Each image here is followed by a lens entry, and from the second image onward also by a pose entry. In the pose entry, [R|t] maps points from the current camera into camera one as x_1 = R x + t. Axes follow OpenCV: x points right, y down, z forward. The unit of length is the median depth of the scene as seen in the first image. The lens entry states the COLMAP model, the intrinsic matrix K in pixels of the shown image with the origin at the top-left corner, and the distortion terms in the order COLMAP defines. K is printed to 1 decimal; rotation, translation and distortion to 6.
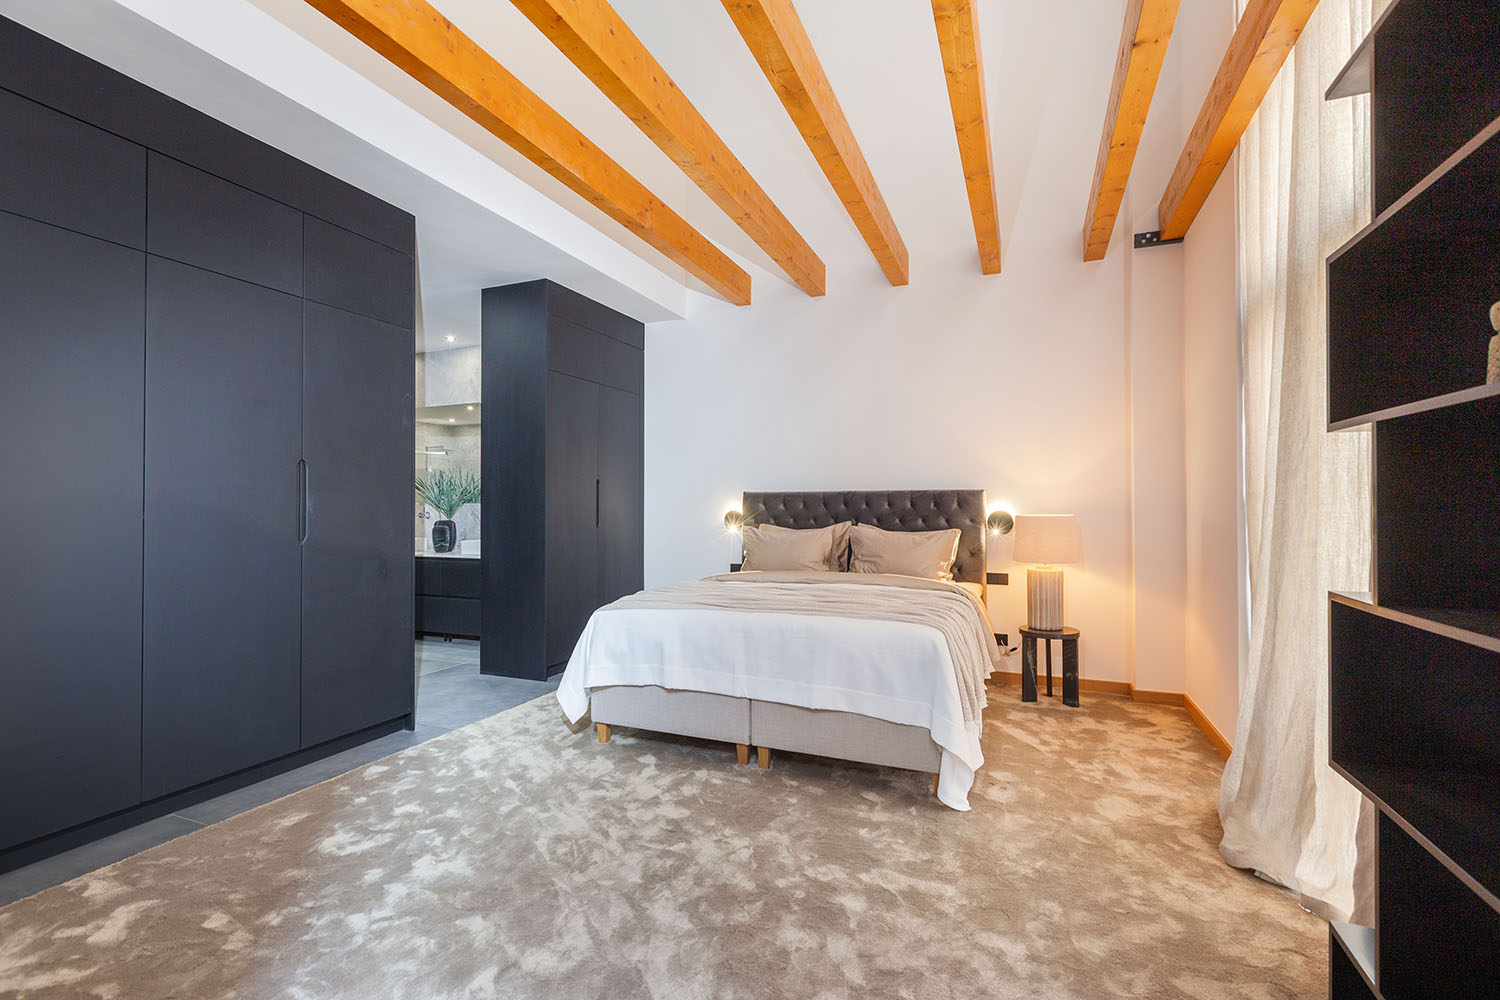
lens RADIAL K [[667.8, 0, 750.2], [0, 667.8, 503.7], [0, 0, 1]] dist [-0.005462, 0.000338]
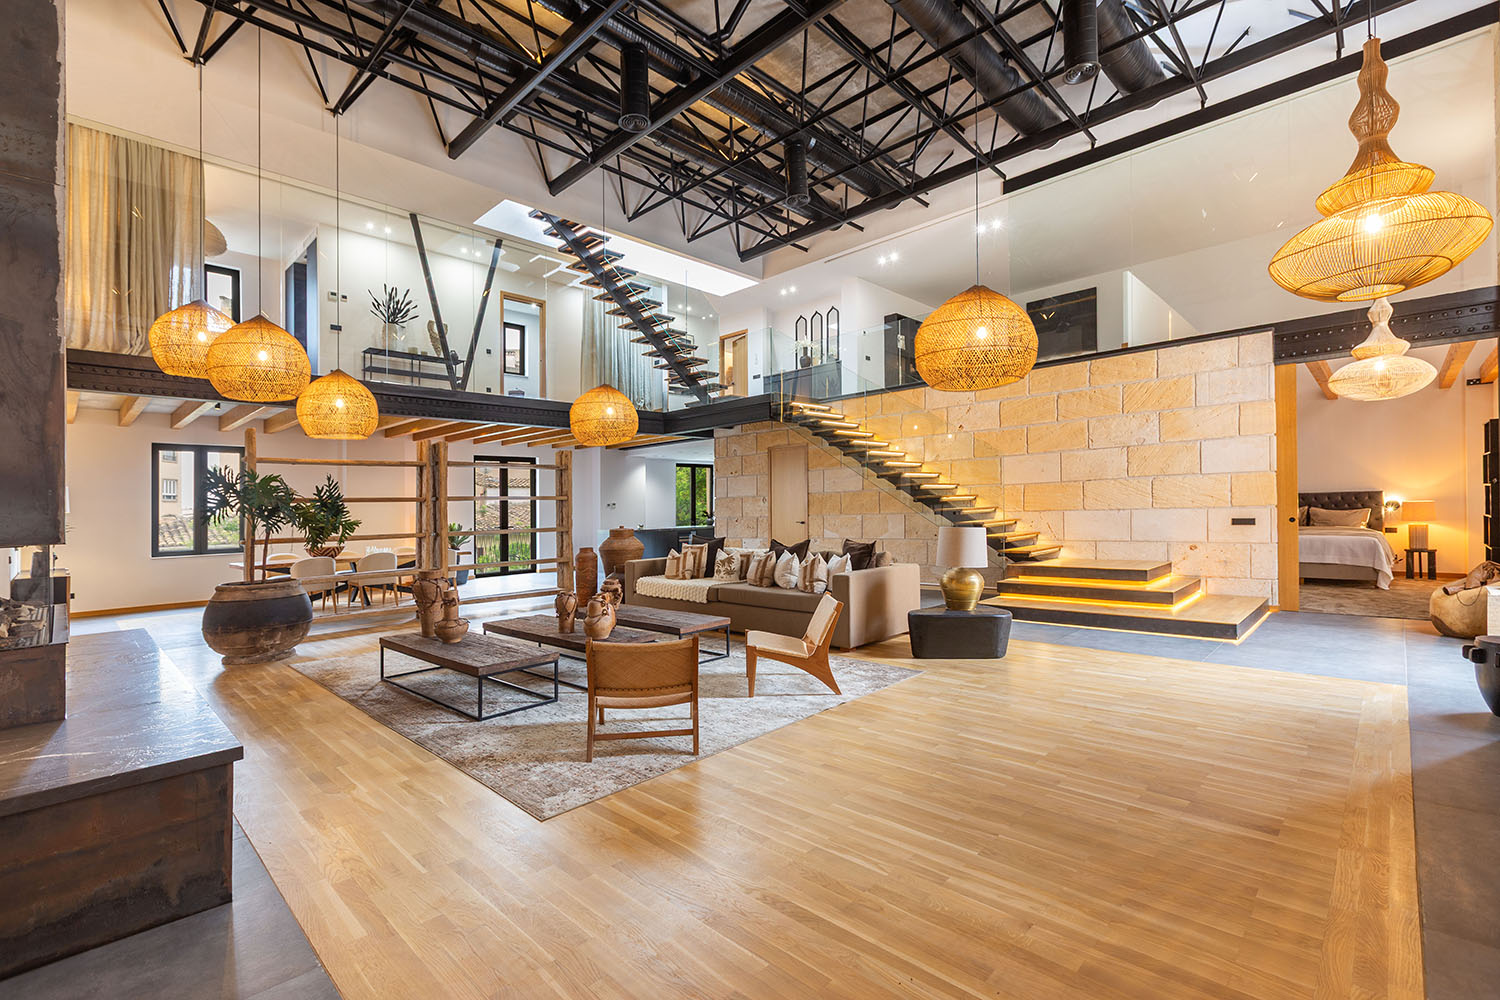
lens RADIAL K [[667.8, 0, 749.5], [0, 667.8, 502.8], [0, 0, 1]] dist [-0.005462, 0.000338]
pose [[0.935315, -0.010947, -0.353647, -0.913405], [0.013539, 0.999897, 0.004857, -0.022312], [0.353557, -0.009331, 0.935366, -1.980641]]
